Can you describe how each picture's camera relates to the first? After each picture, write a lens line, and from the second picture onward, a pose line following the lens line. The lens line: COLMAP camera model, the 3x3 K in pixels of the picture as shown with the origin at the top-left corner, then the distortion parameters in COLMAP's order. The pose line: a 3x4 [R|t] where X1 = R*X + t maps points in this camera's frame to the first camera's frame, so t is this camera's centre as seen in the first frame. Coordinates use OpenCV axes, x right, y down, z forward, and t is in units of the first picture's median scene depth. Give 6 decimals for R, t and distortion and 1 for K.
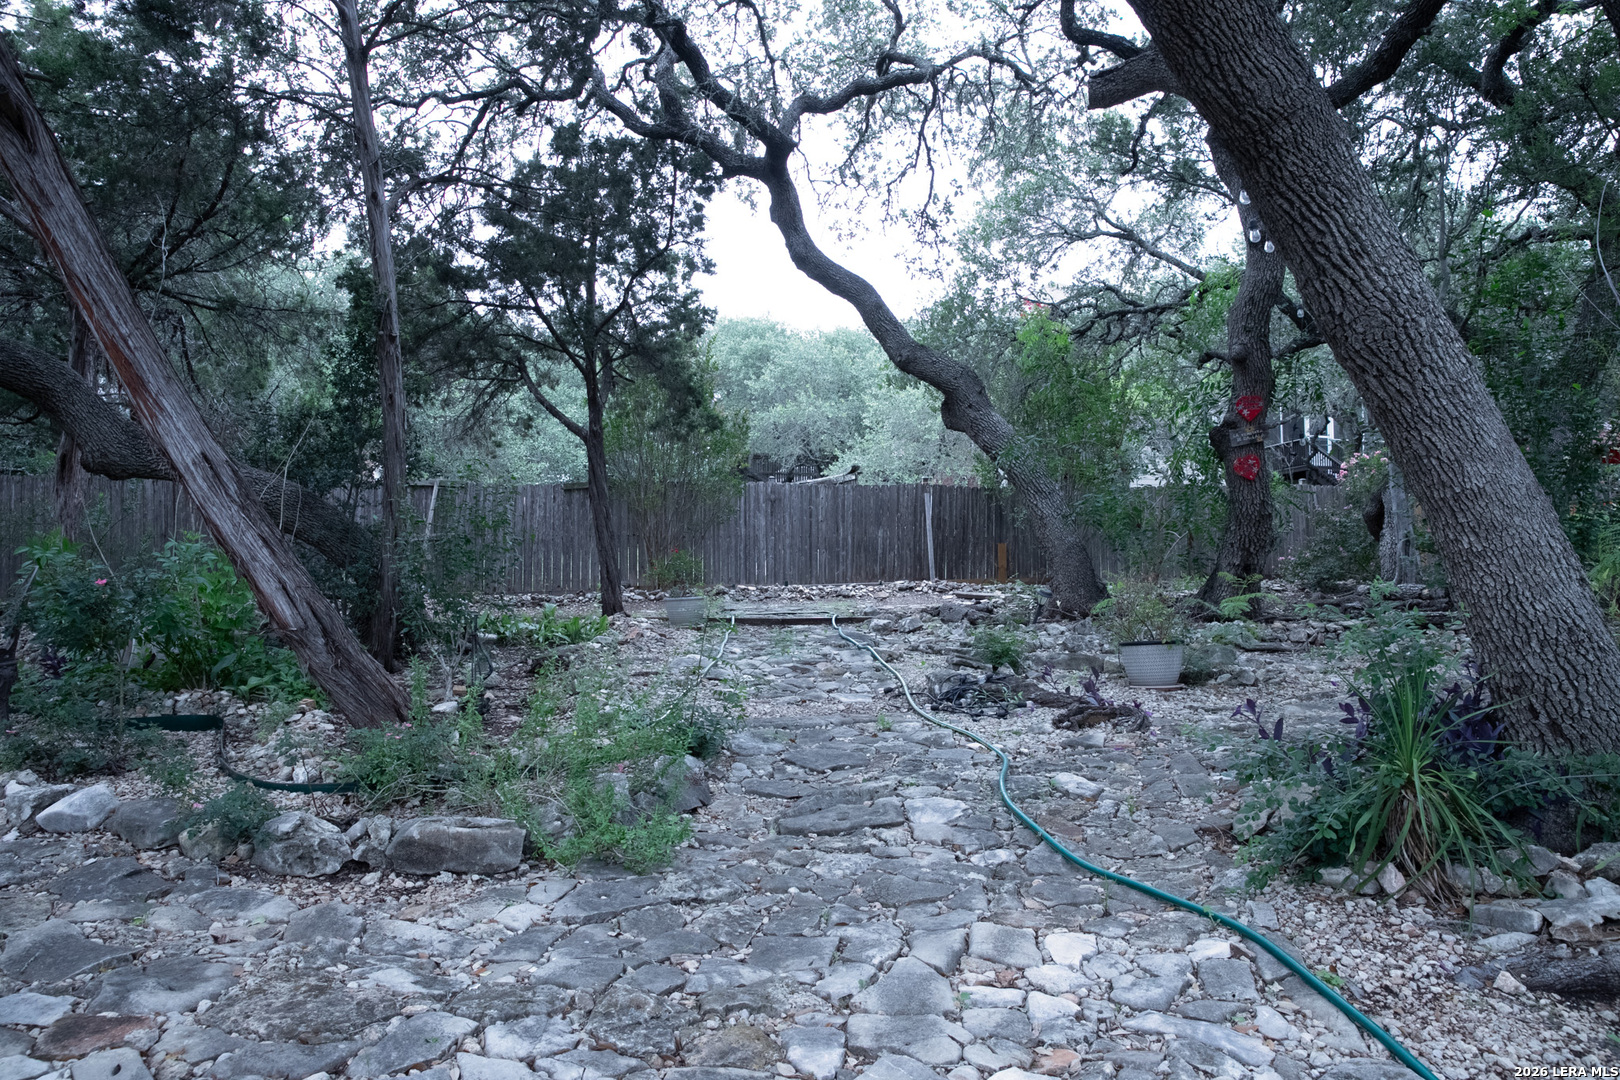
lens RADIAL K [[1112.1, 0, 810.0], [0, 1112.1, 540.0], [0, 0, 1]] dist [-0.114827, 0.089024]
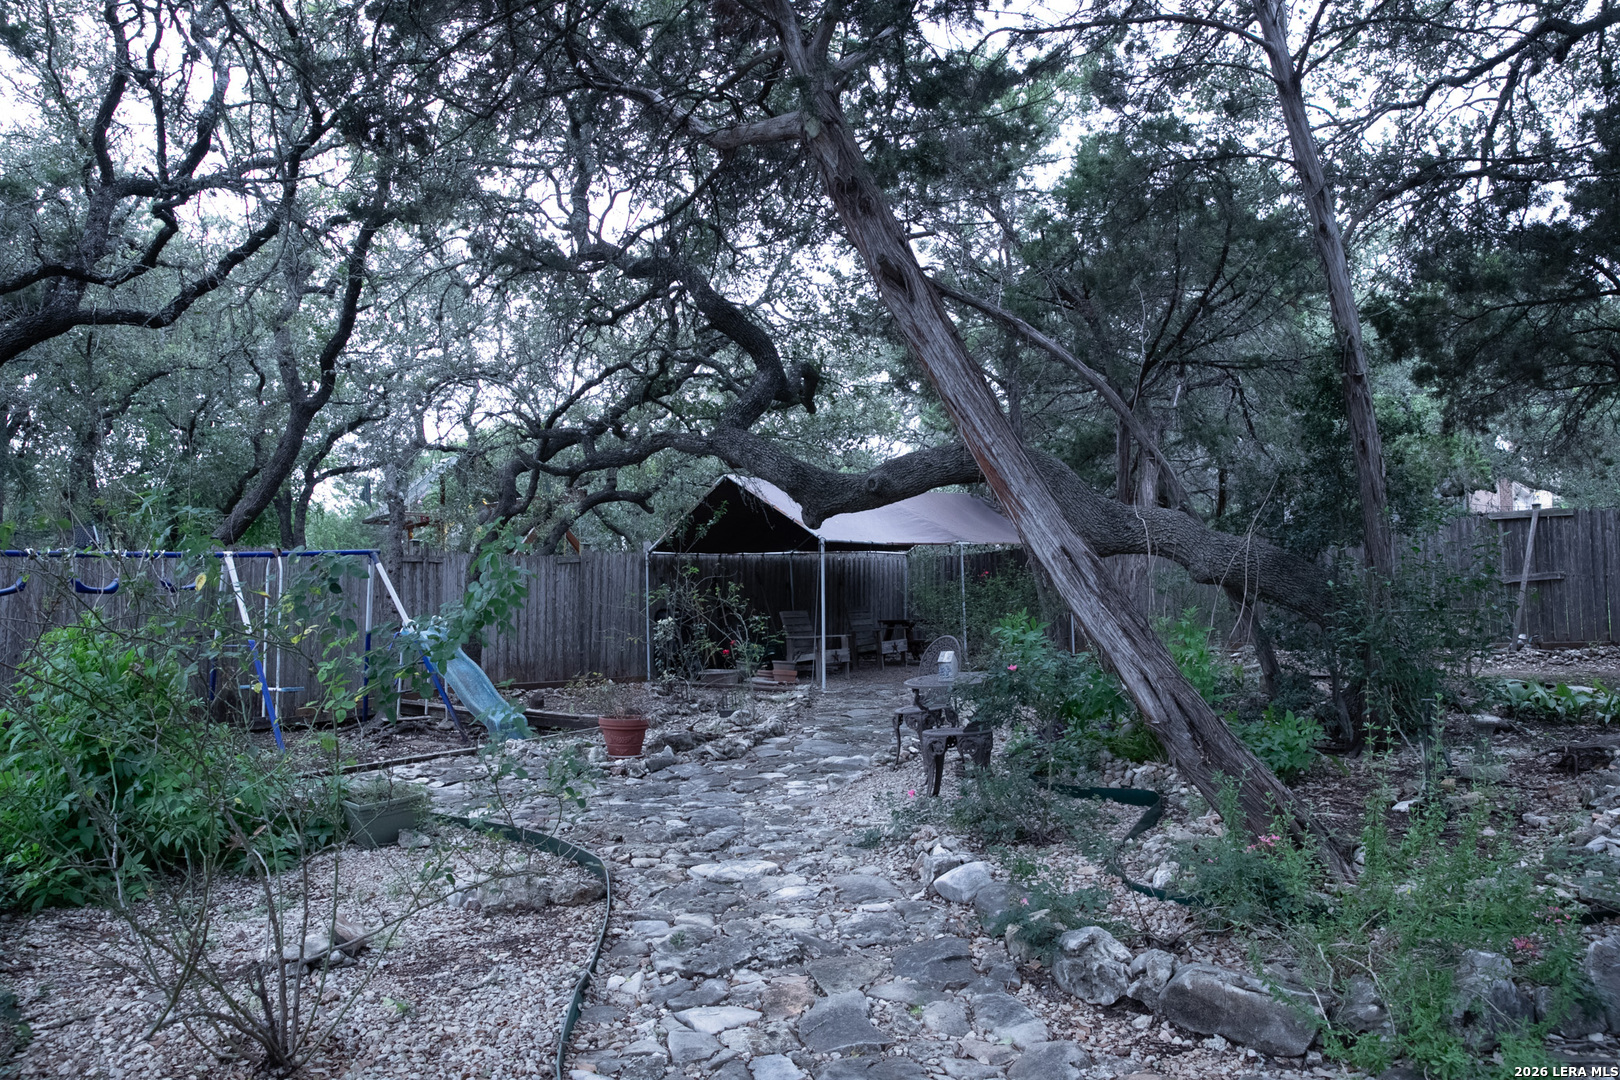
lens RADIAL K [[1112.1, 0, 810.0], [0, 1112.1, 540.0], [0, 0, 1]] dist [-0.114827, 0.089024]
pose [[0.546928, -0.070247, -0.834227, 0.187139], [0.045197, 0.997498, -0.054364, -0.042092], [0.835958, -0.007971, 0.548735, 0.237360]]
